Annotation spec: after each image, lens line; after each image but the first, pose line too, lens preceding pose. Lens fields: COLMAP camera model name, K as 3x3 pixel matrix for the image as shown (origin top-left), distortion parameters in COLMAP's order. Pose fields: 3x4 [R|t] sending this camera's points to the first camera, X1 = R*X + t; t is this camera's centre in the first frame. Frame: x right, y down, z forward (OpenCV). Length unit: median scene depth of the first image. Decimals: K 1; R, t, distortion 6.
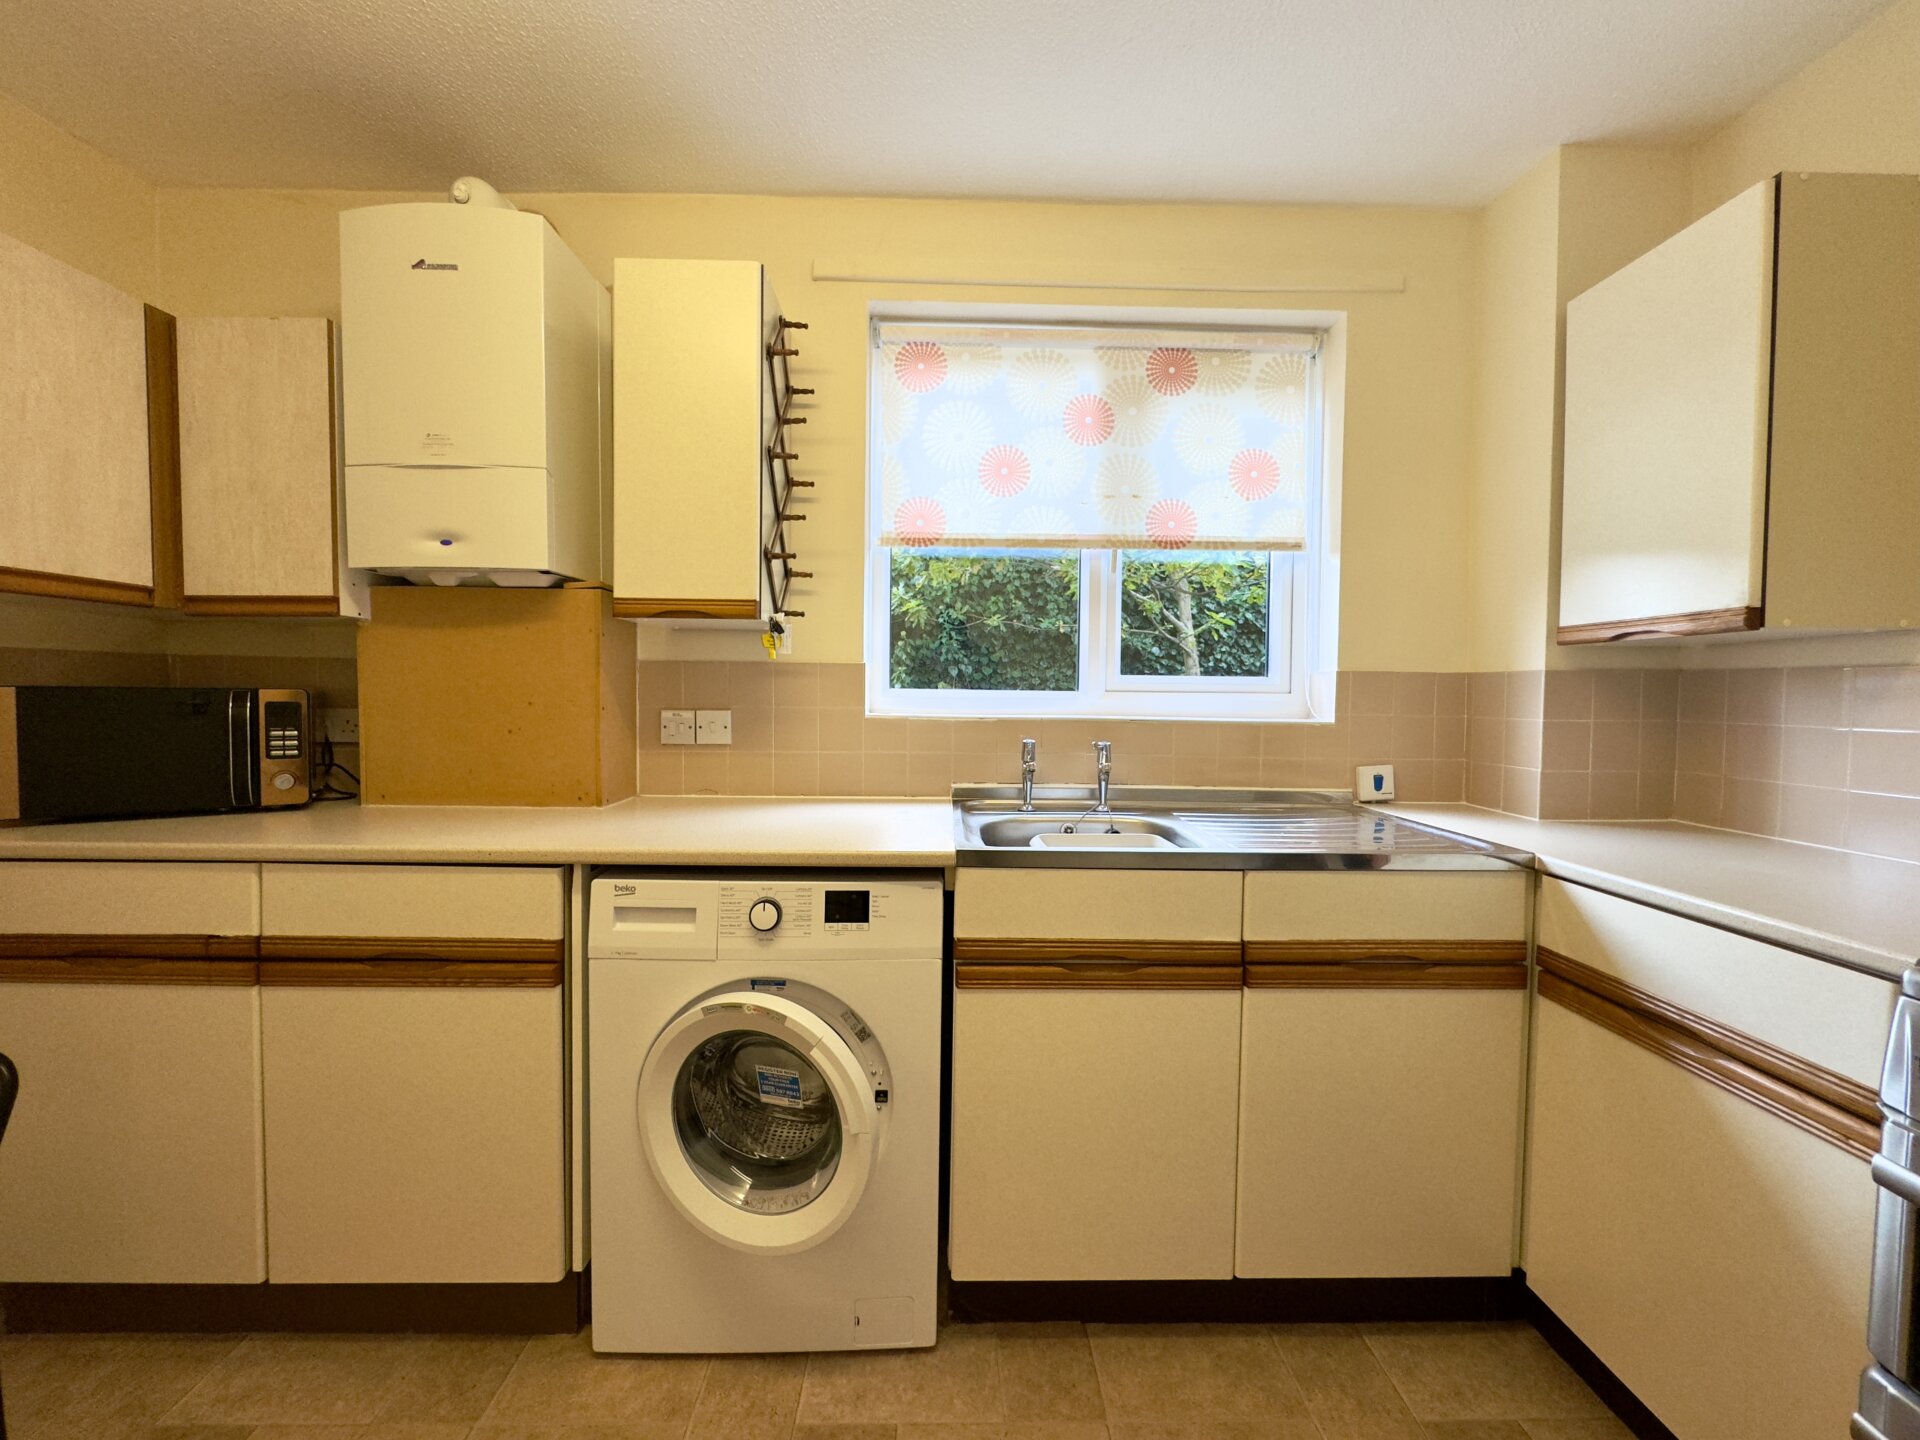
lens RADIAL K [[763.9, 0, 958.3], [0, 763.9, 717.9], [0, 0, 1]] dist [-0.001962, 0.000150]
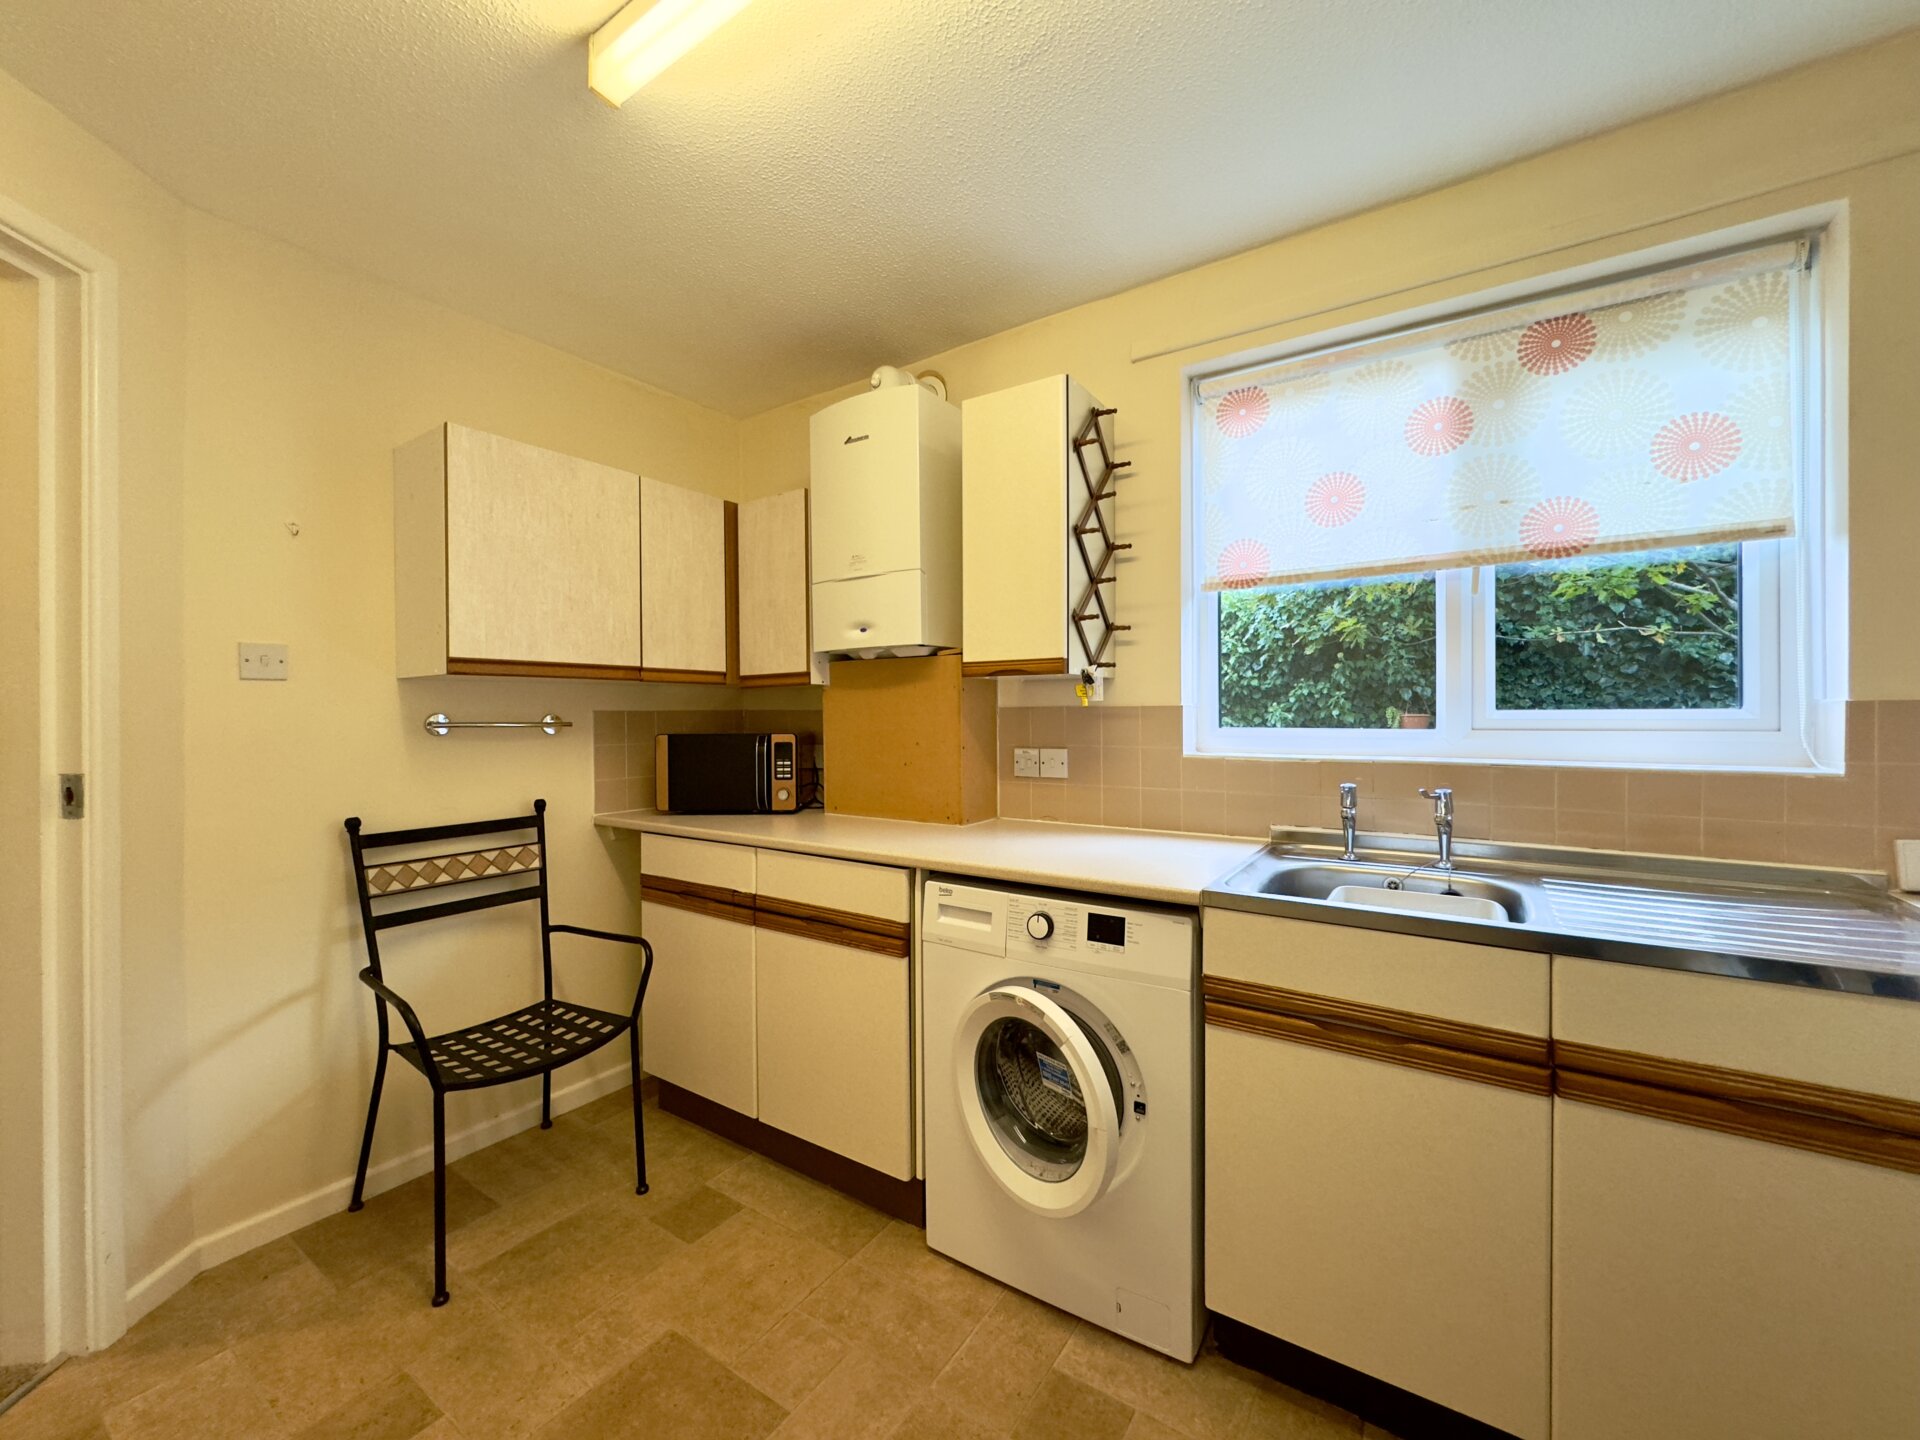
lens RADIAL K [[763.9, 0, 958.3], [0, 763.9, 717.9], [0, 0, 1]] dist [-0.001962, 0.000150]
pose [[0.822515, -0.013100, -0.568592, 0.273547], [-0.003606, 0.999594, -0.028247, -0.028529], [0.568732, 0.025284, 0.822134, -0.056043]]
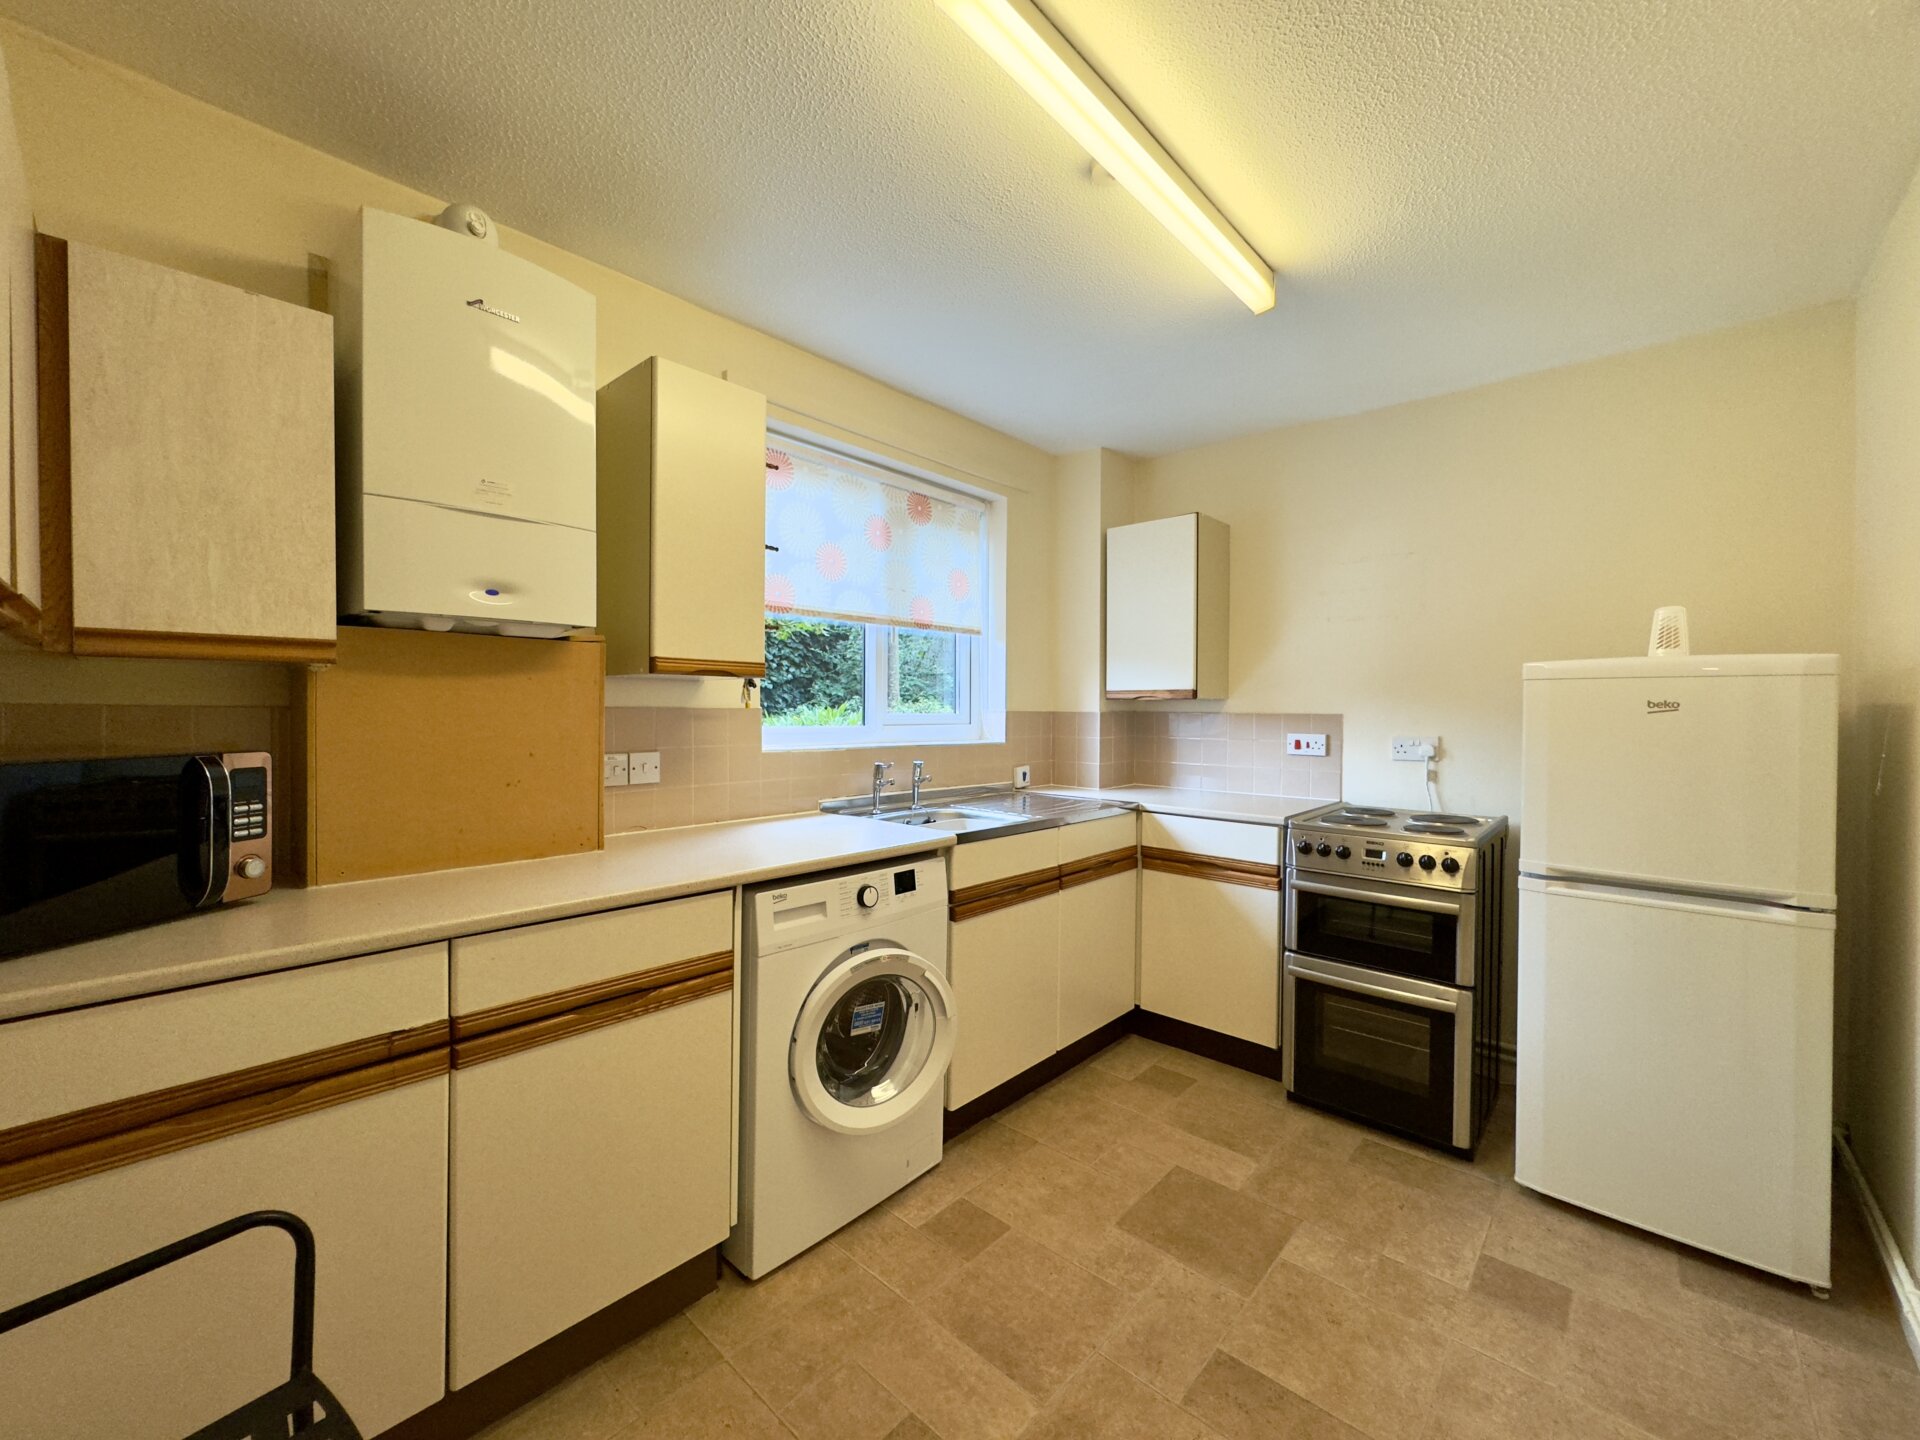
lens RADIAL K [[762.0, 0, 953.9], [0, 762.0, 720.1], [0, 0, 1]] dist [0.000799, 0.000155]
pose [[0.693168, -0.016277, 0.720593, -0.965218], [0.024215, 0.999707, -0.000713, -0.053824], [-0.720370, 0.017943, 0.693358, -0.085951]]
